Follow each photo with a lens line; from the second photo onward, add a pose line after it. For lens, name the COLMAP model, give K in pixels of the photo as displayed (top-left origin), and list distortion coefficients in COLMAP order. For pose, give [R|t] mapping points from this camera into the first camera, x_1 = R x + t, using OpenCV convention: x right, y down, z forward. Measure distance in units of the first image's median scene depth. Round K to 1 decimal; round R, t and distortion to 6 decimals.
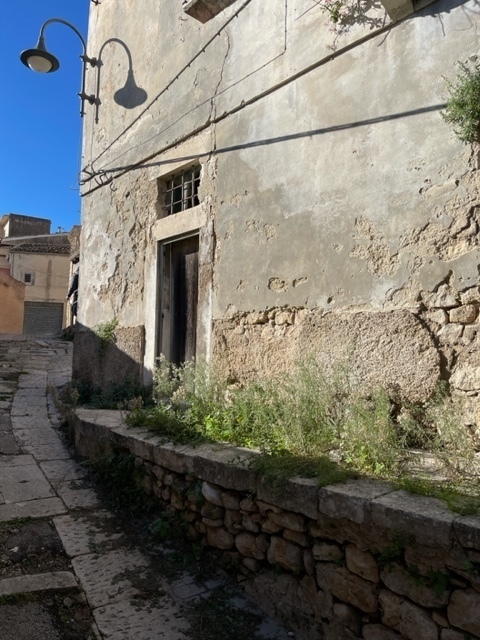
lens RADIAL K [[491.9, 0, 239.8], [0, 491.9, 320.9], [0, 0, 1]] dist [0.038116, -0.015591]
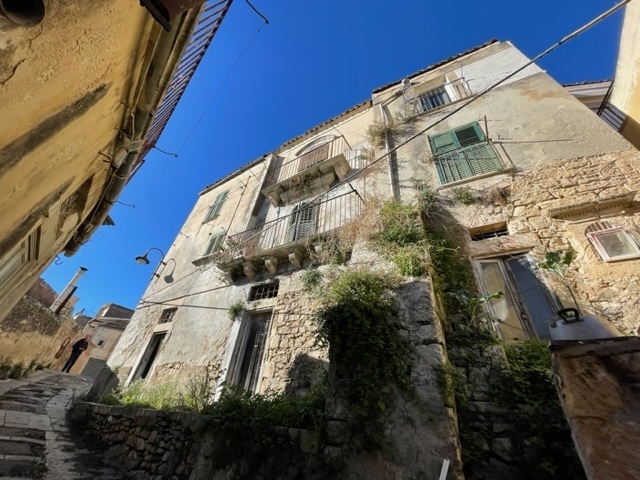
lens RADIAL K [[258.6, 0, 319.6], [0, 258.6, 239.8], [0, 0, 1]] dist [0.004132, -0.000131]
pose [[0.958363, 0.230991, 0.167877, 0.352568], [-0.108160, 0.837744, -0.535244, 0.073190], [-0.264274, 0.494800, 0.827848, -0.663670]]
